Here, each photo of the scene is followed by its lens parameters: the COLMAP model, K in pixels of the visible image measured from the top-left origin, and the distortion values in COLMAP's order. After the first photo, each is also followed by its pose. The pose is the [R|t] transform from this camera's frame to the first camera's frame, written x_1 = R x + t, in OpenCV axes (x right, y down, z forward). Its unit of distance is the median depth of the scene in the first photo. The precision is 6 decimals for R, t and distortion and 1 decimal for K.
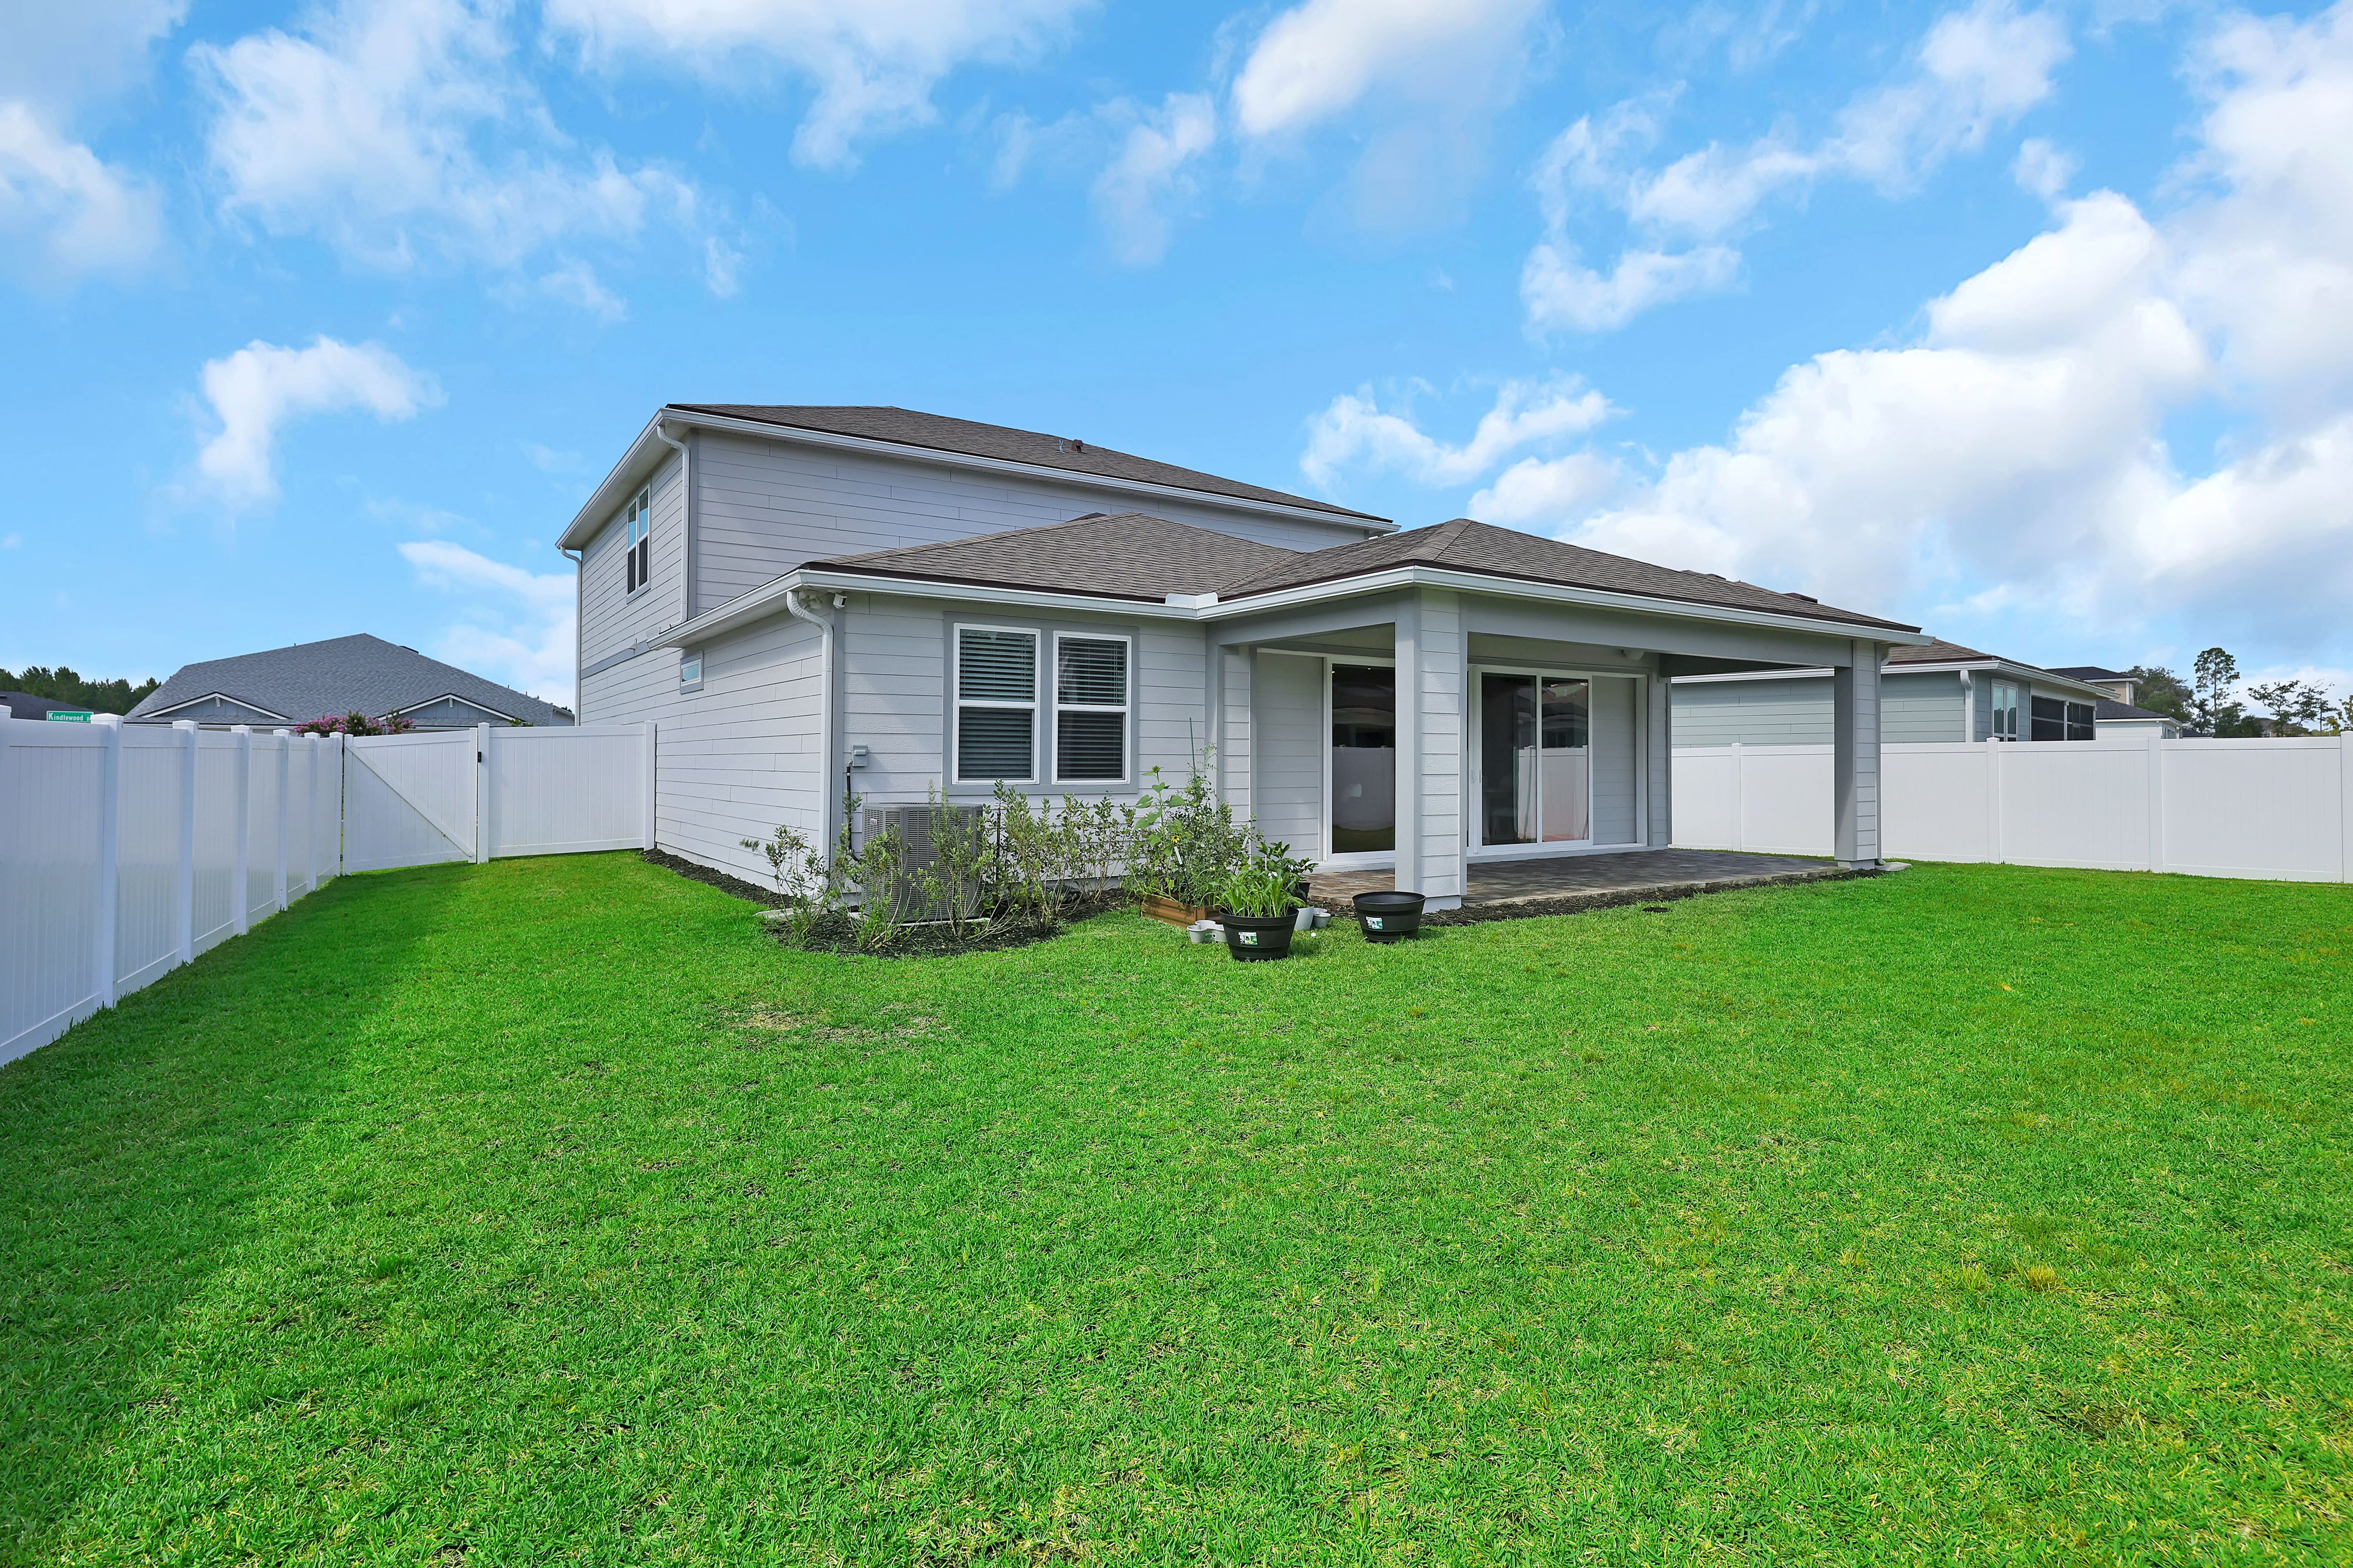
lens RADIAL K [[1182.4, 0, 1173.9], [0, 1182.4, 770.0], [0, 0, 1]] dist [-0.001246, 0.000410]
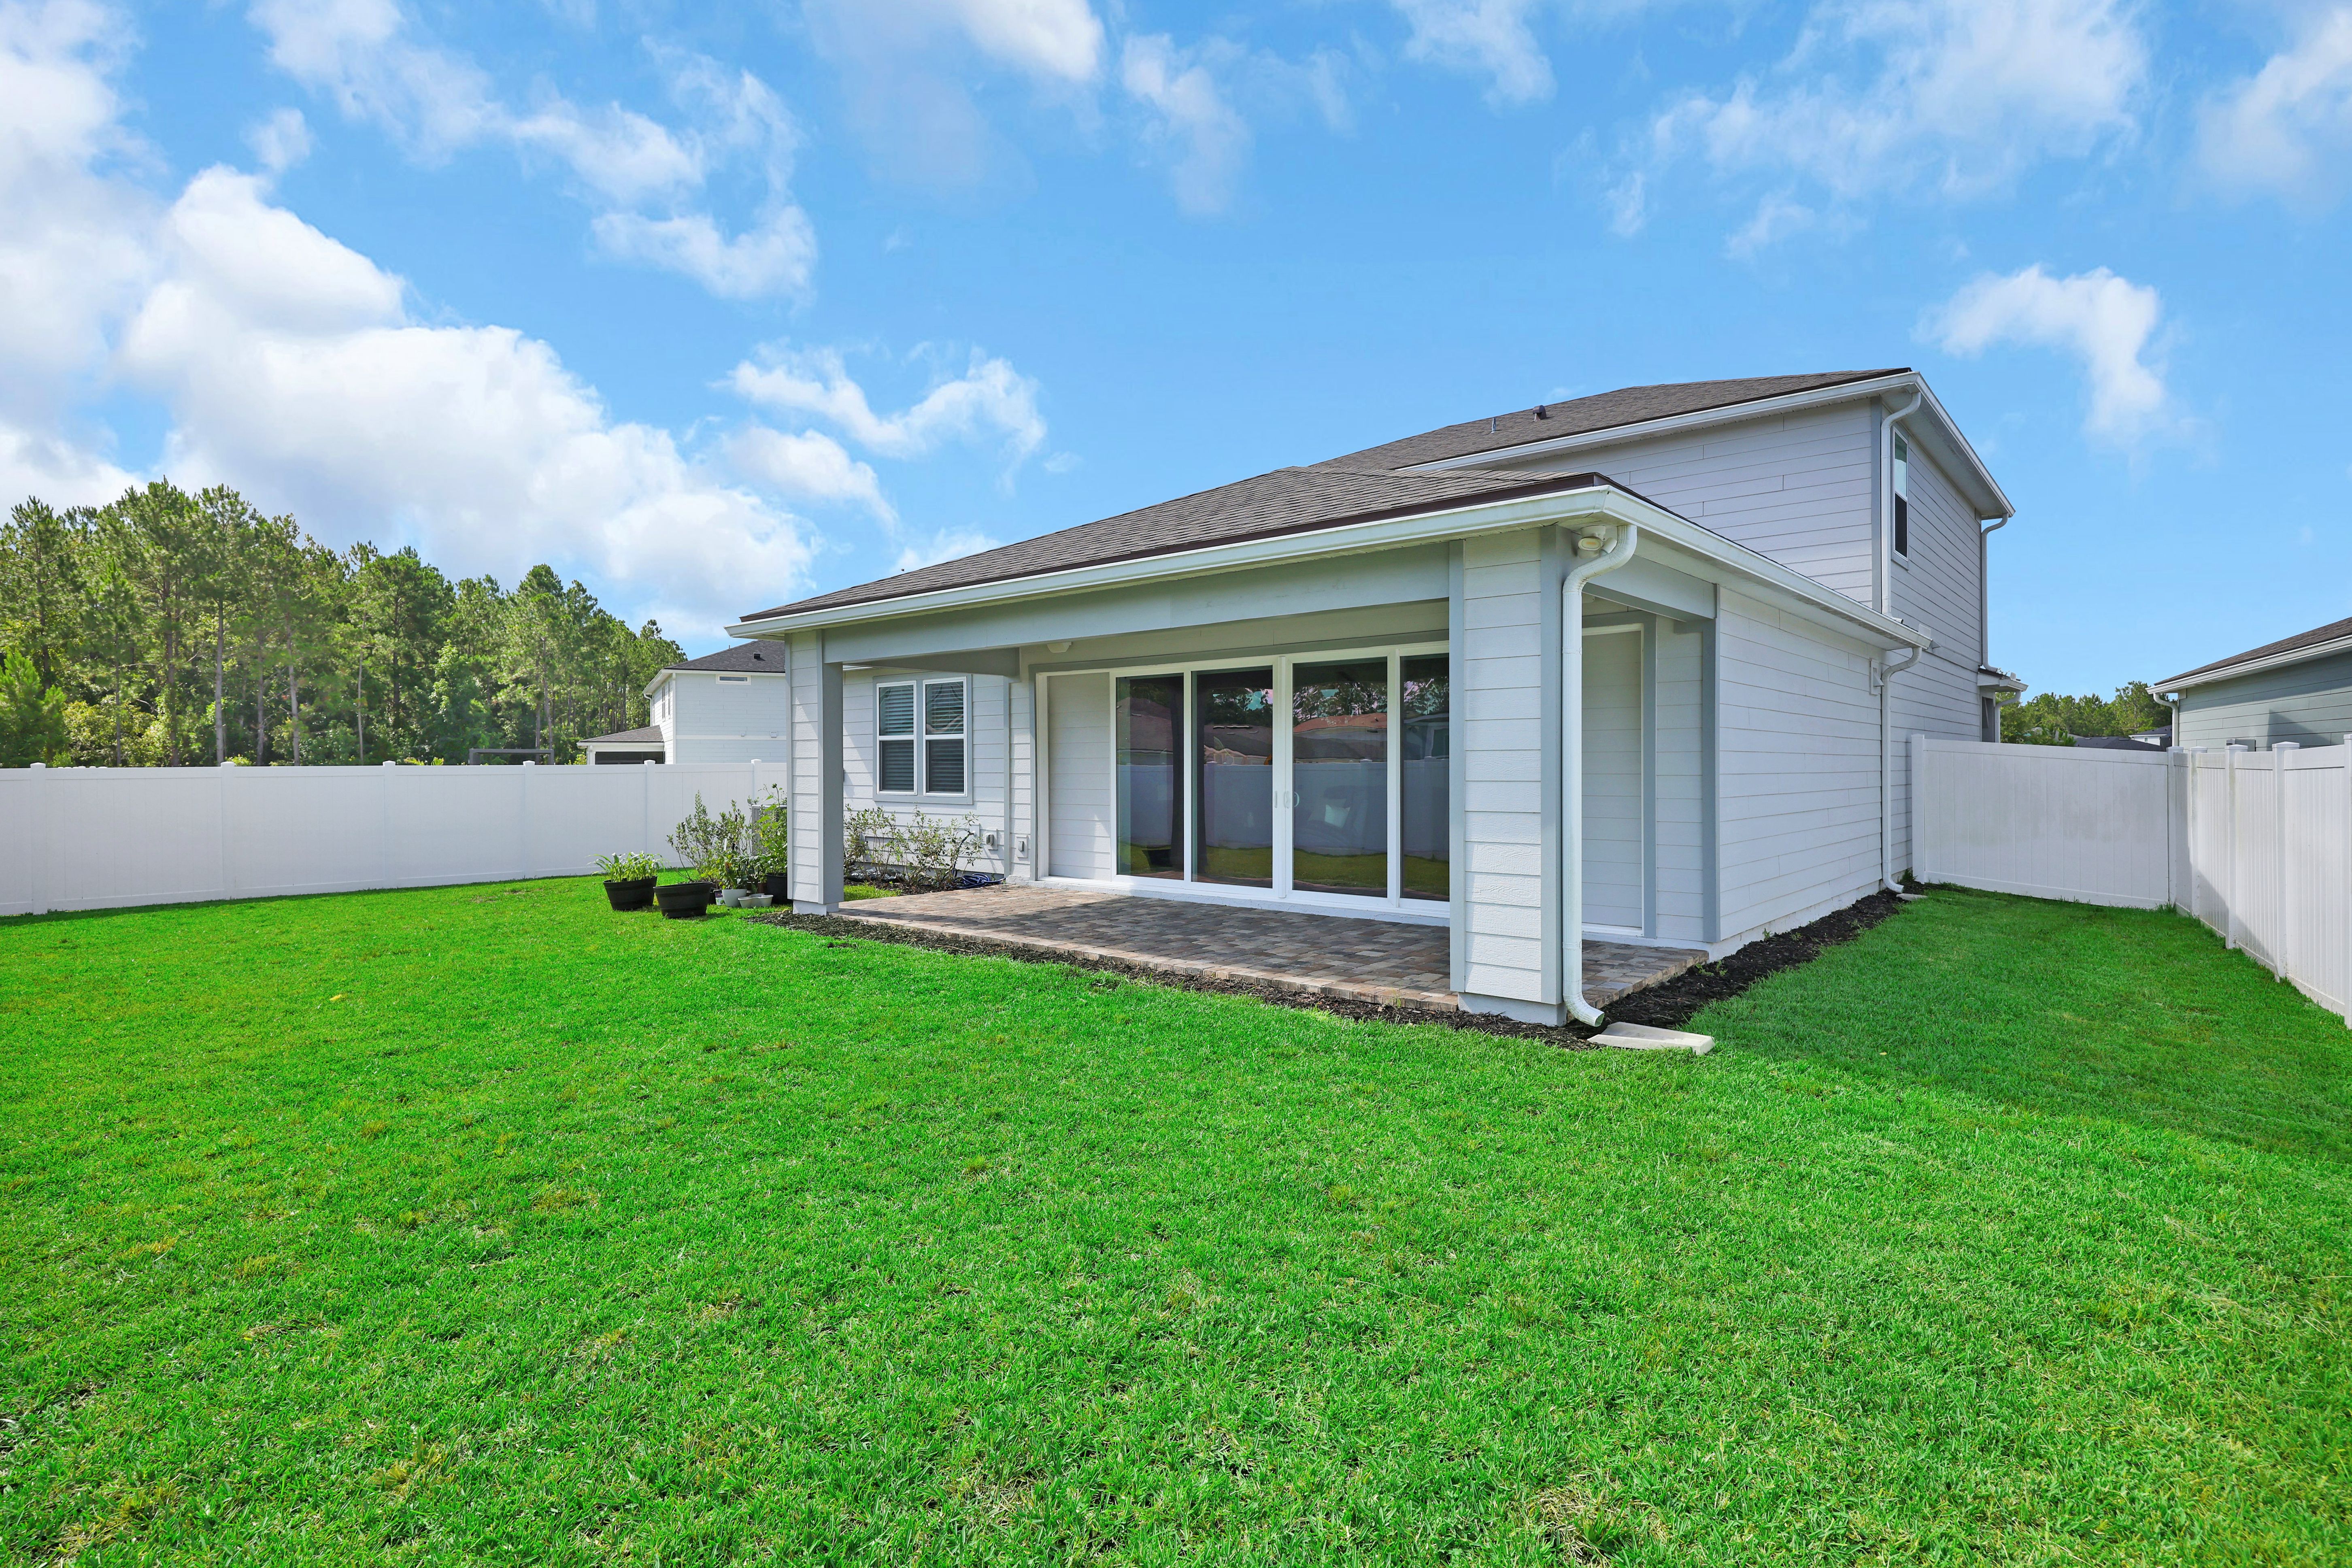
lens RADIAL K [[1148.1, 0, 1176.0], [0, 1148.1, 784.0], [0, 0, 1]] dist [-0.012087, -0.000375]
pose [[0.241968, 0.014119, -0.970181, 1.188415], [-0.002887, 0.999900, 0.013831, -0.018835], [0.970280, -0.000546, 0.241985, 0.935353]]
